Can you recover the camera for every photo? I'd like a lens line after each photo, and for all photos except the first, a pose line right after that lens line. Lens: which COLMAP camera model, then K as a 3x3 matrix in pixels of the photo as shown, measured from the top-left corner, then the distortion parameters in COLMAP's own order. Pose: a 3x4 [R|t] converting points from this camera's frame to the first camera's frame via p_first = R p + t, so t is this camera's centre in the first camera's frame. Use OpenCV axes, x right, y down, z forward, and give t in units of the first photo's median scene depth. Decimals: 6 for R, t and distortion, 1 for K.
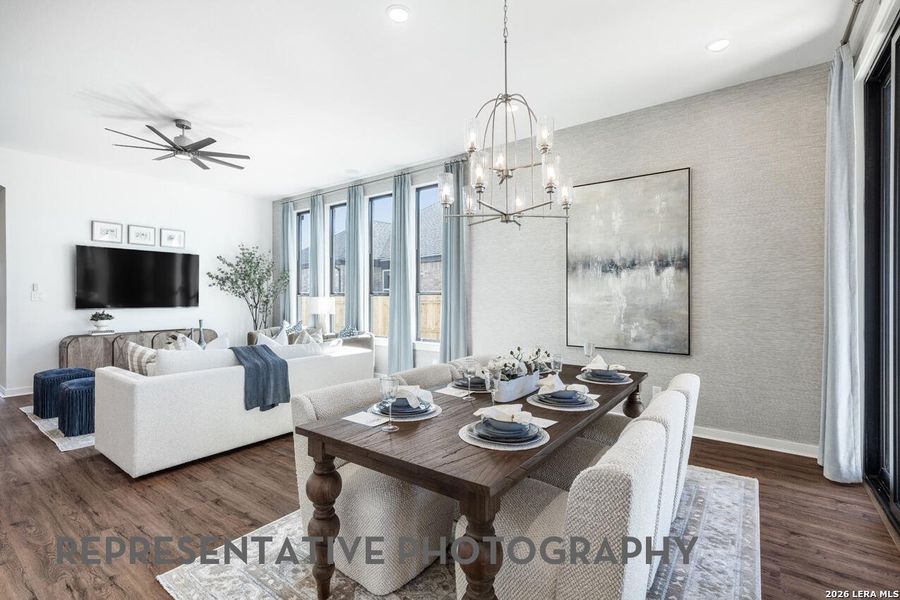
lens RADIAL K [[406.1, 0, 452.0], [0, 406.1, 296.2], [0, 0, 1]] dist [0.004866, 0.000363]
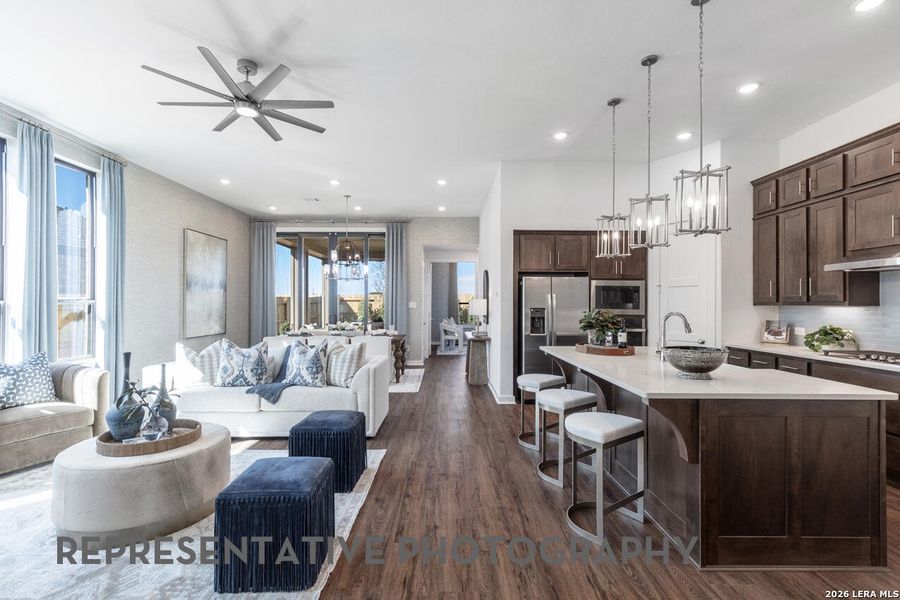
lens RADIAL K [[406.1, 0, 450.0], [0, 406.1, 302.5], [0, 0, 1]] dist [0.004866, 0.000363]
pose [[-0.601092, -0.002385, 0.799176, -1.559378], [-0.006943, 0.999973, -0.002237, -0.010305], [-0.799150, -0.006893, -0.601092, 1.233177]]
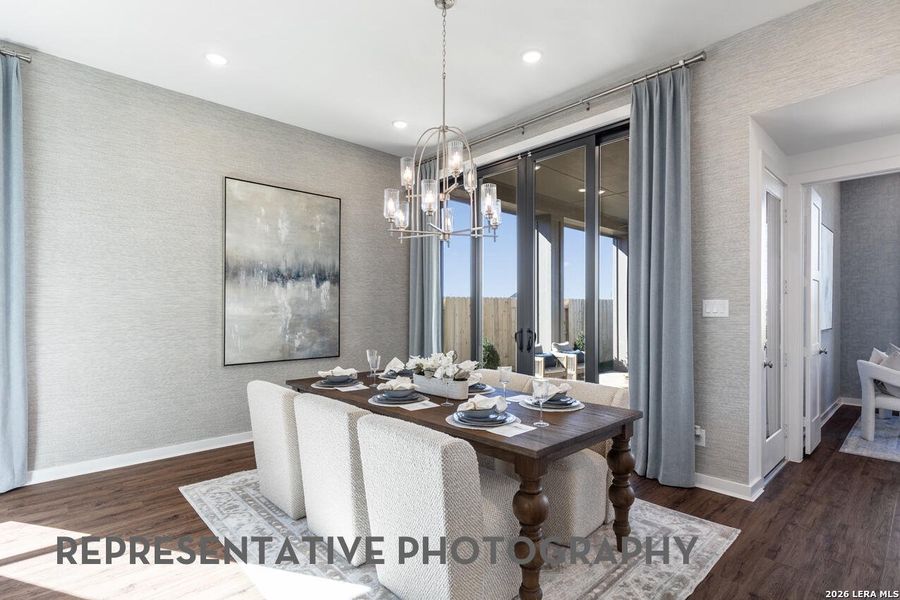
lens RADIAL K [[437.8, 0, 446.3], [0, 437.8, 305.2], [0, 0, 1]] dist [-0.005256, 0.000105]
pose [[0.196460, 0.006551, 0.980490, -0.561109], [-0.004926, 0.999972, -0.005695, 0.000884], [-0.980499, -0.003711, 0.196487, 0.409898]]
